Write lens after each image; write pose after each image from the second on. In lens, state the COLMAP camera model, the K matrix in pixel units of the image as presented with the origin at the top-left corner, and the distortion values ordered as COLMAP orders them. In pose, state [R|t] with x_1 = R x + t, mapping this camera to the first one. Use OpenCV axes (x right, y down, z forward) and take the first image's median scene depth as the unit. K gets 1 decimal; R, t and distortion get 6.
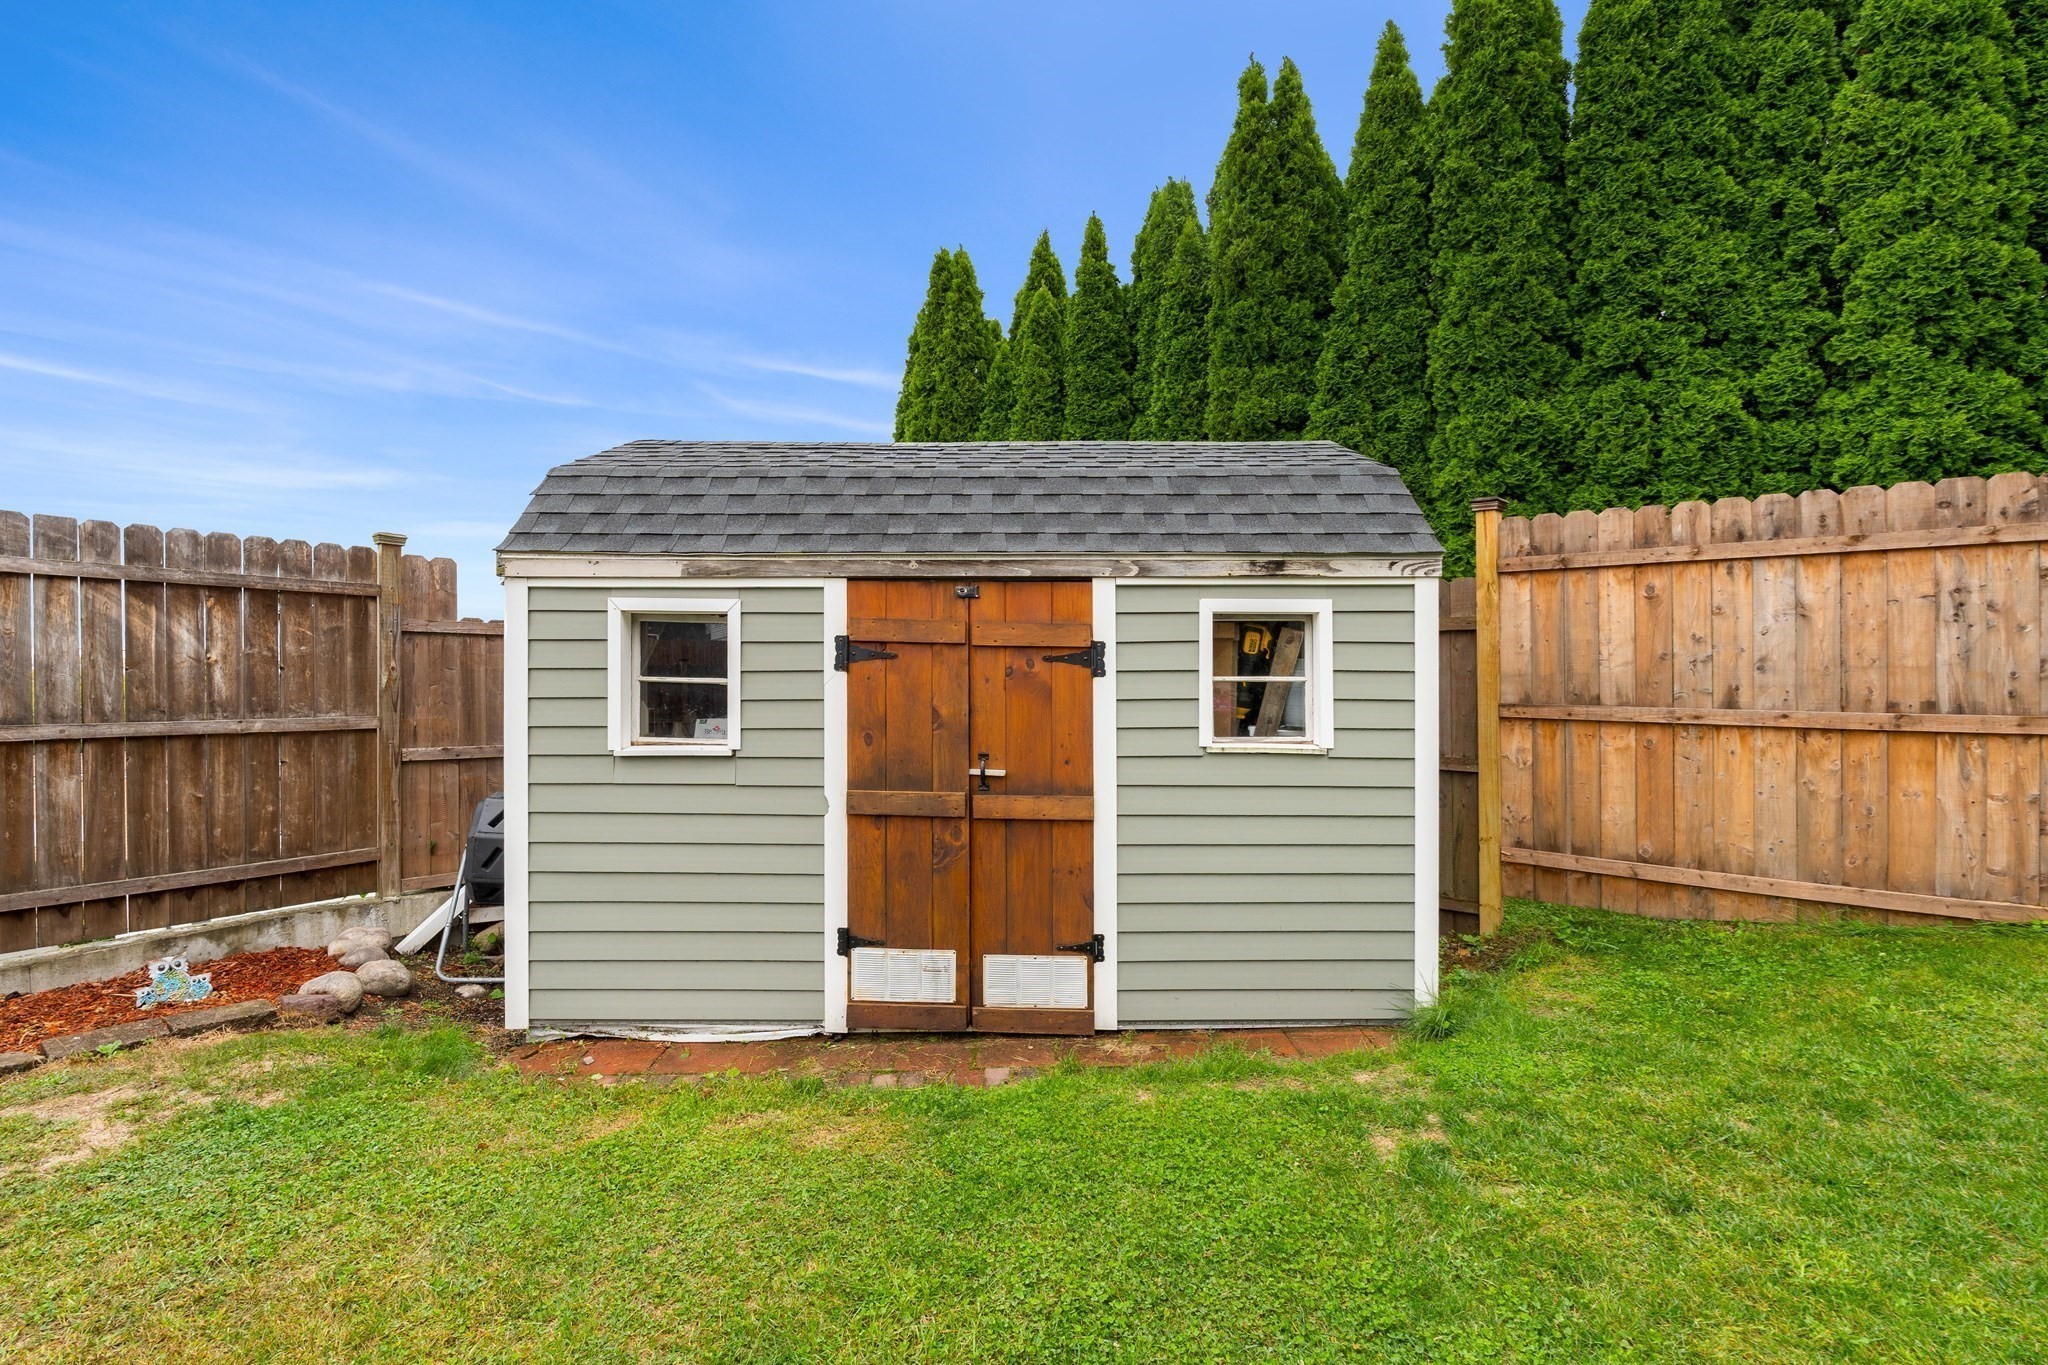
lens RADIAL K [[928.7, 0, 1028.7], [0, 928.7, 698.8], [0, 0, 1]] dist [-0.003257, -0.000129]
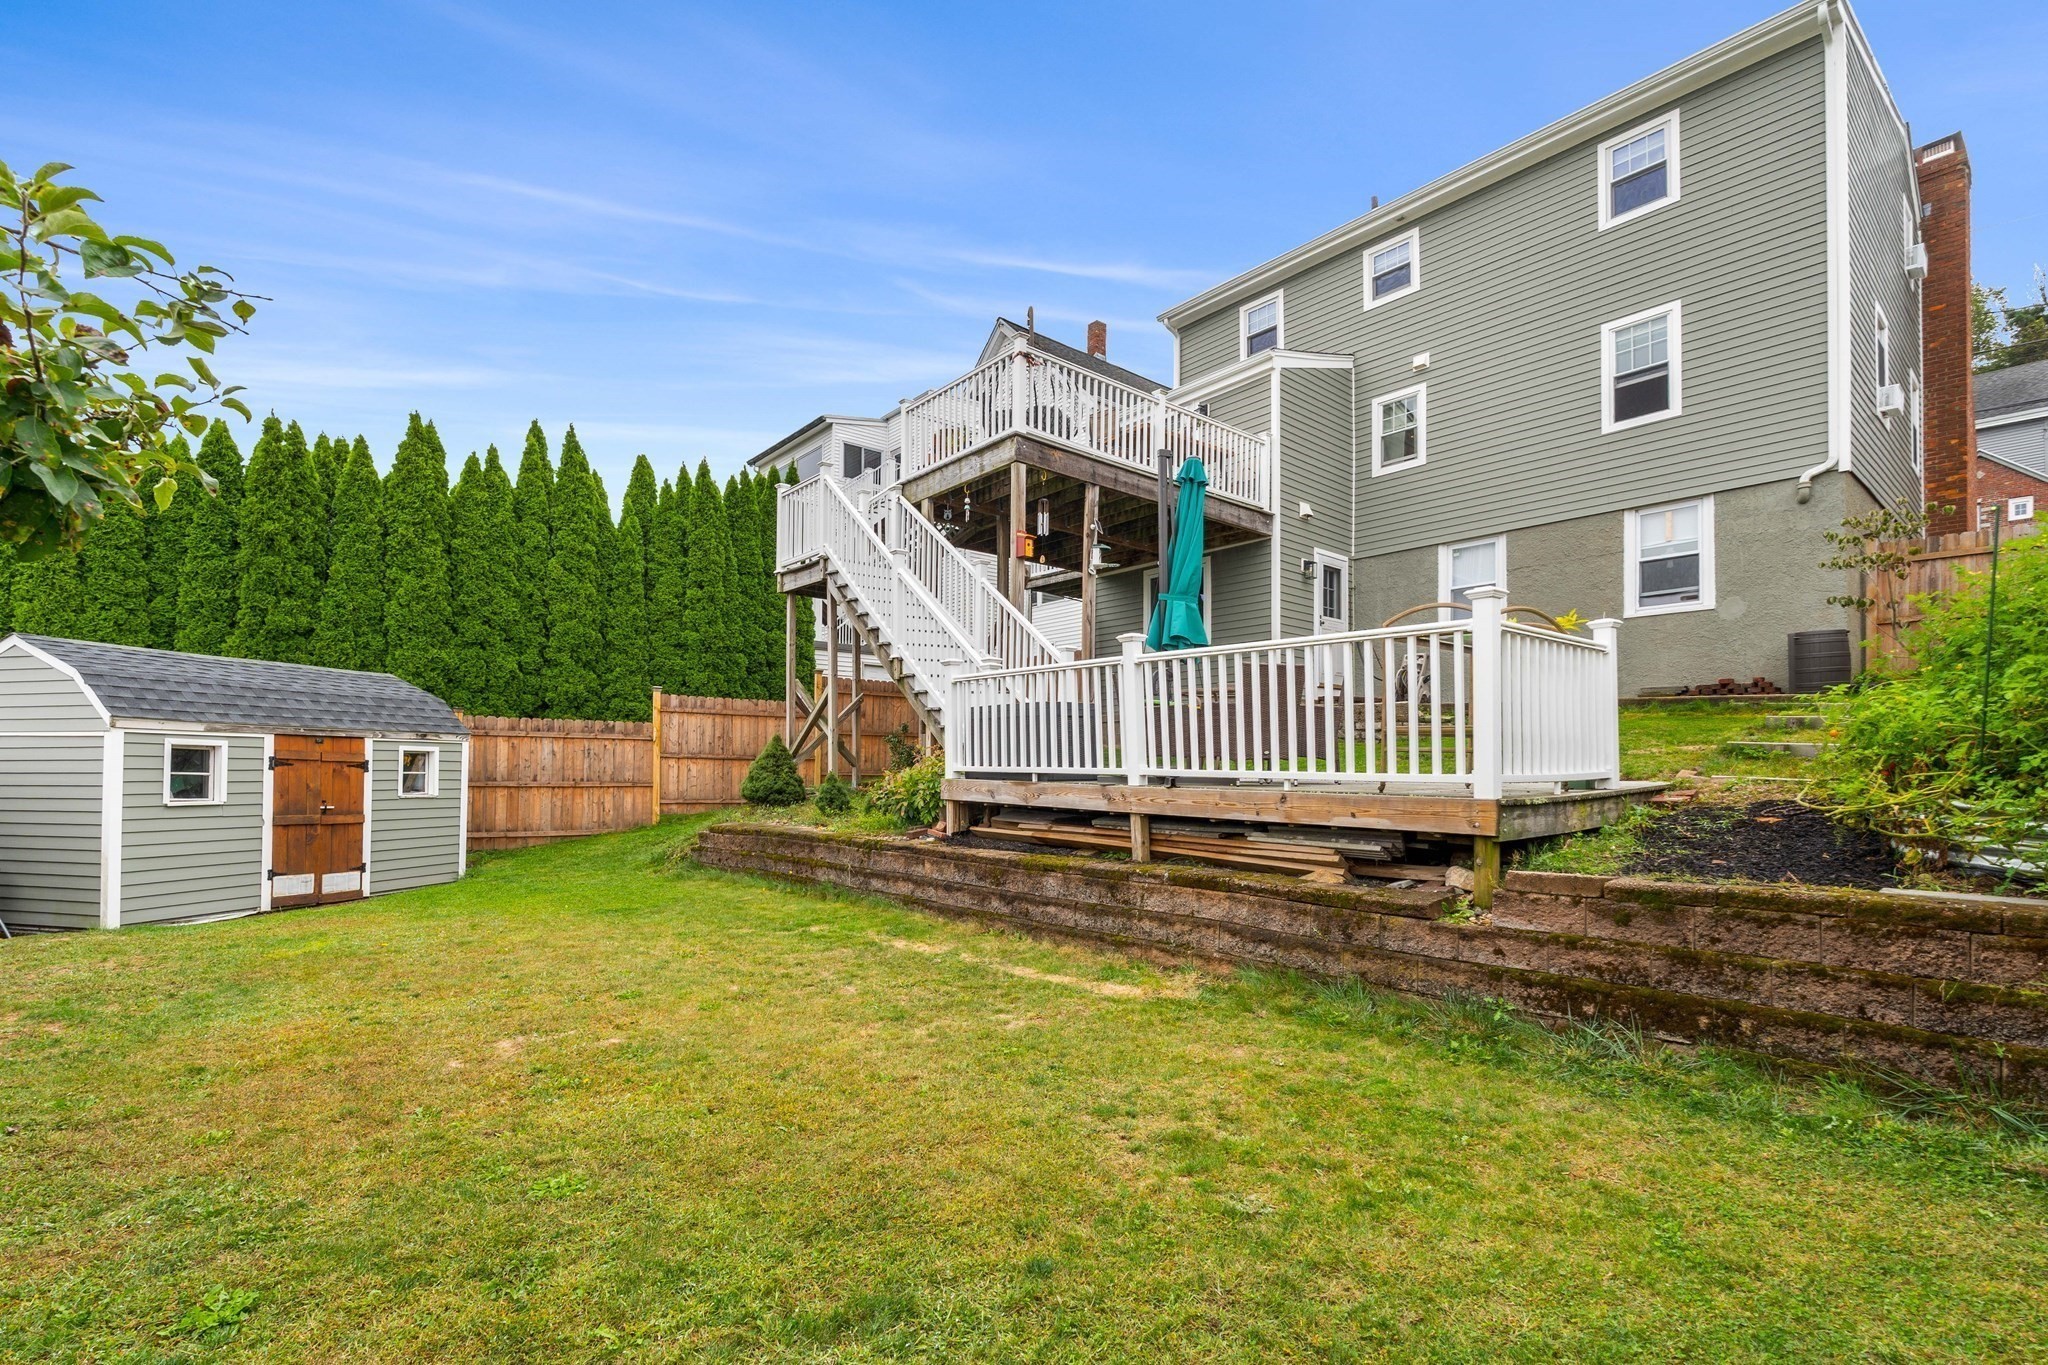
lens RADIAL K [[928.7, 0, 1028.7], [0, 928.7, 698.8], [0, 0, 1]] dist [-0.003257, -0.000129]
pose [[0.276815, 0.074062, 0.958065, -2.059109], [0.014565, 0.996587, -0.081249, 0.011946], [-0.960813, 0.036445, 0.274792, -1.707695]]
